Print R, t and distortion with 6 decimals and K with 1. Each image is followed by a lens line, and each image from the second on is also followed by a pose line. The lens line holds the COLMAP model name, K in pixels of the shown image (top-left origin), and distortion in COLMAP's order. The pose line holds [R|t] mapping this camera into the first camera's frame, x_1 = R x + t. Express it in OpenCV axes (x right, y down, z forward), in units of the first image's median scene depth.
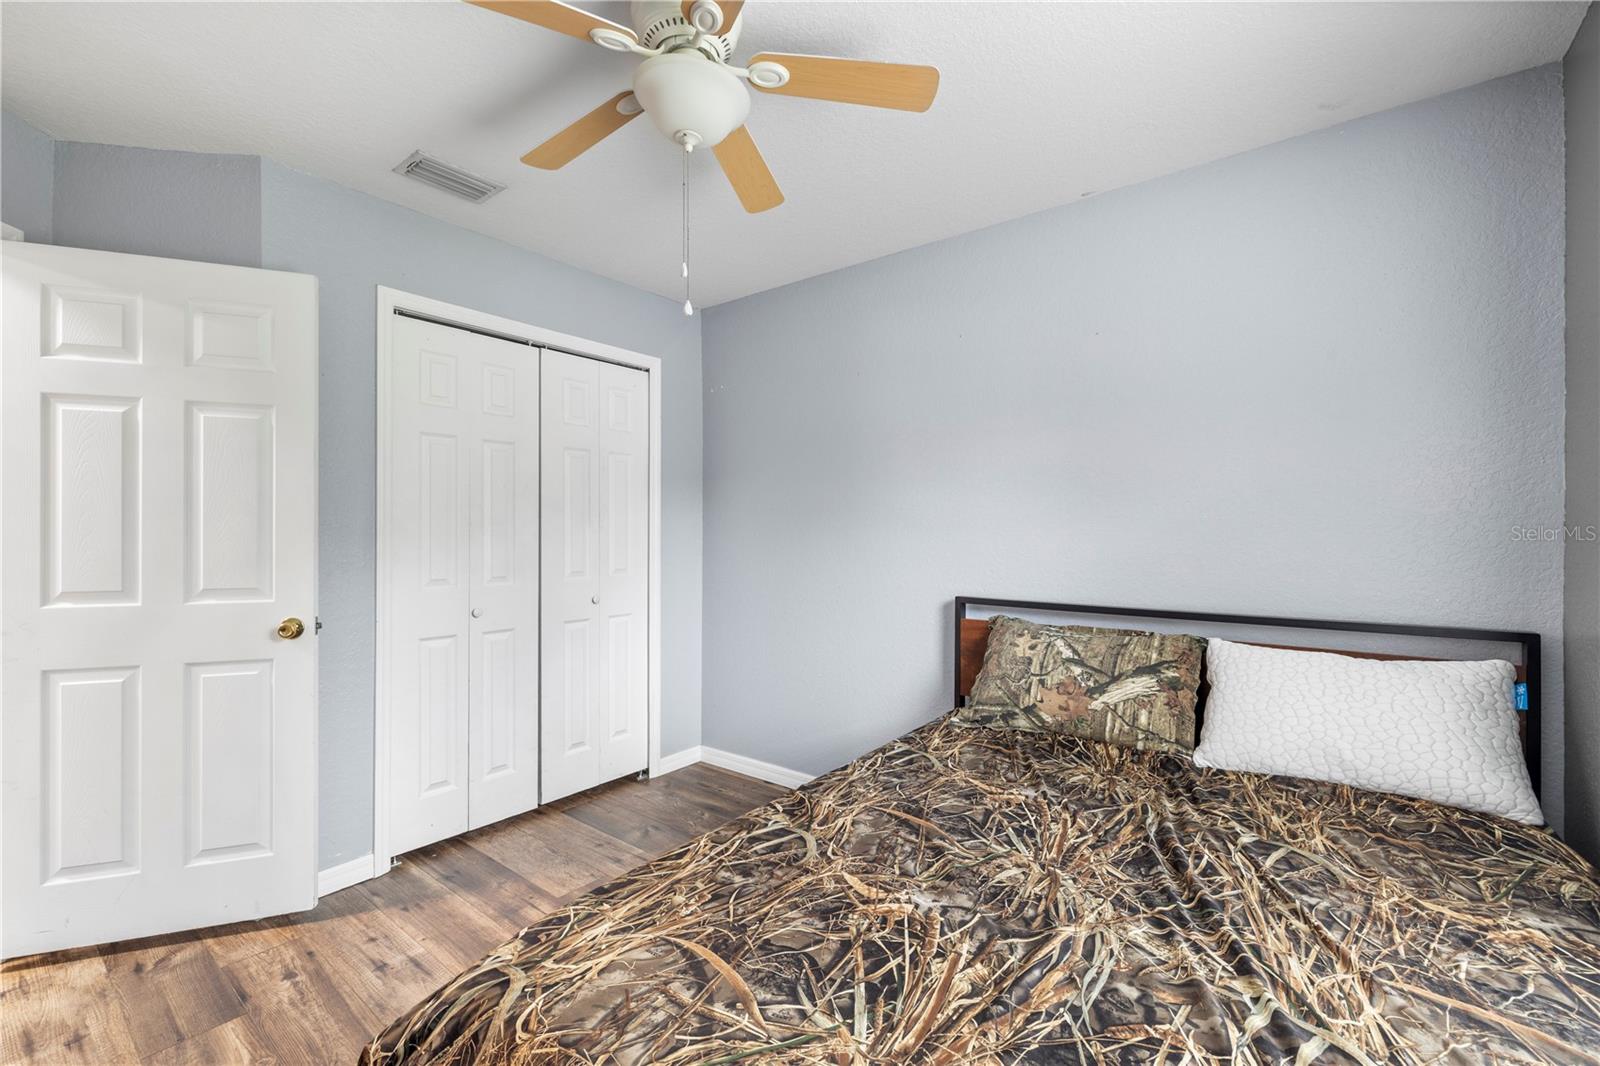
lens RADIAL K [[671.4, 0, 801.0], [0, 671.4, 536.7], [0, 0, 1]] dist [0.000121, 0.000513]
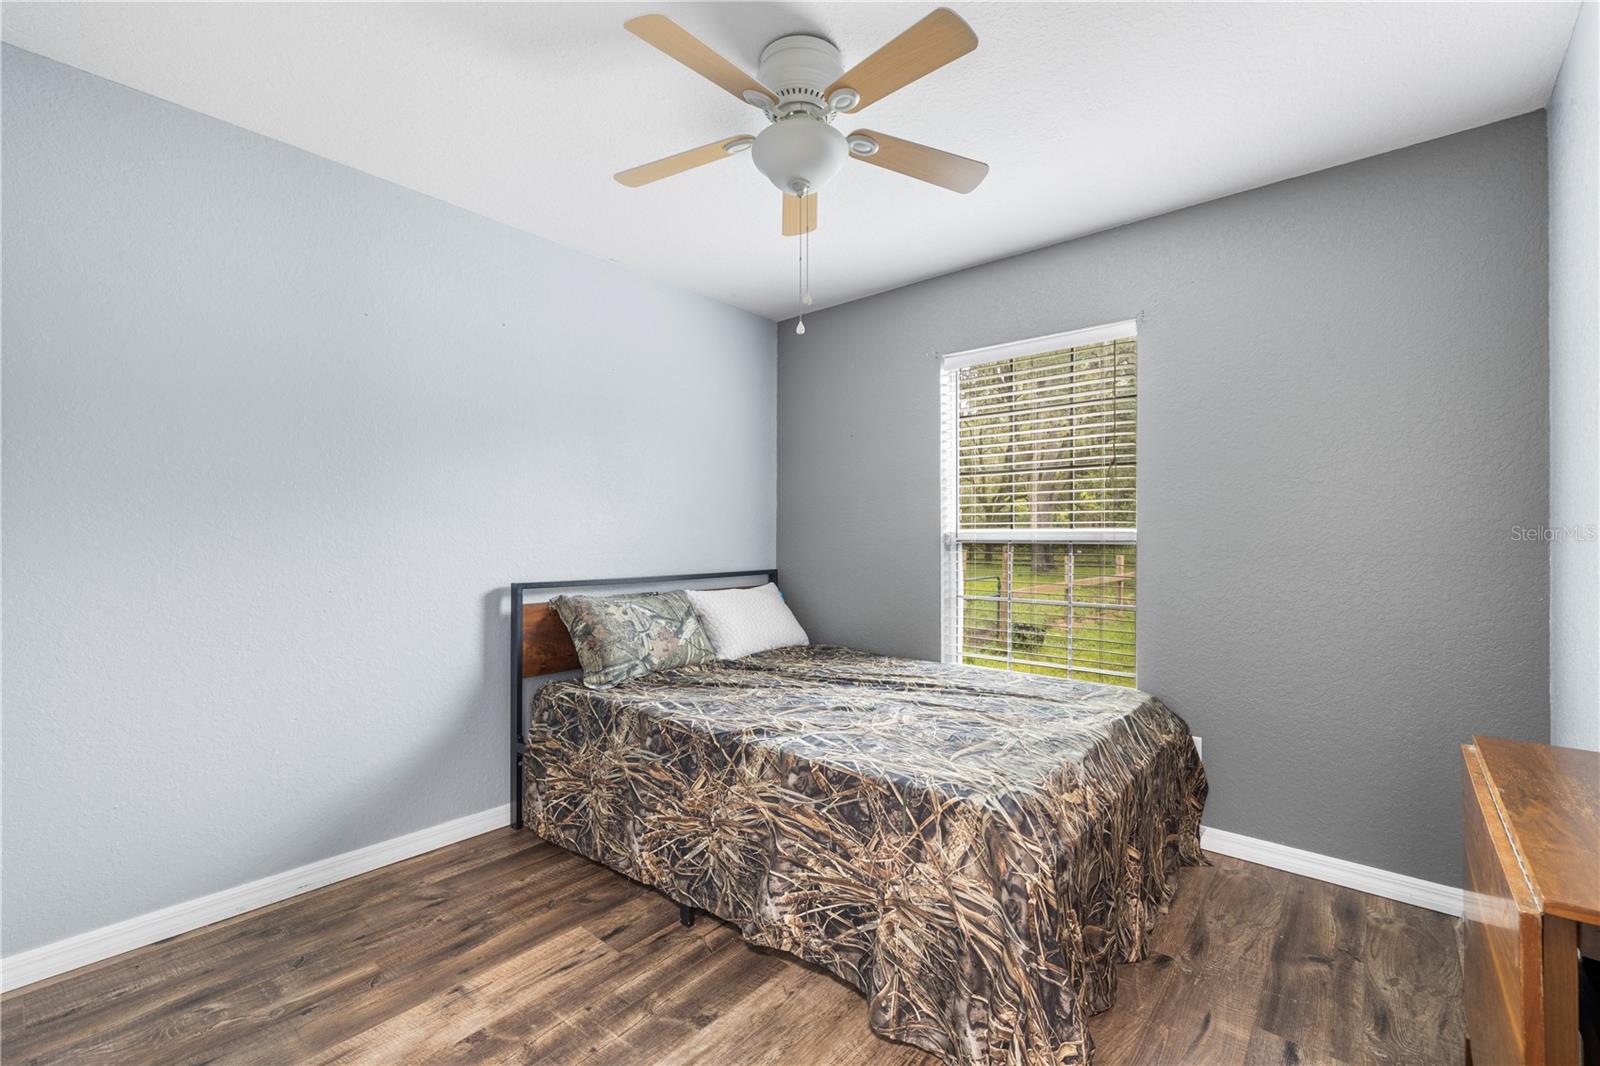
lens RADIAL K [[671.4, 0, 792.0], [0, 671.4, 535.6], [0, 0, 1]] dist [0.000121, 0.000513]
pose [[0.050679, -0.000561, 0.998715, -0.934191], [0.002257, 0.999997, 0.000447, 0.021266], [-0.998712, 0.002231, 0.050680, 0.653095]]
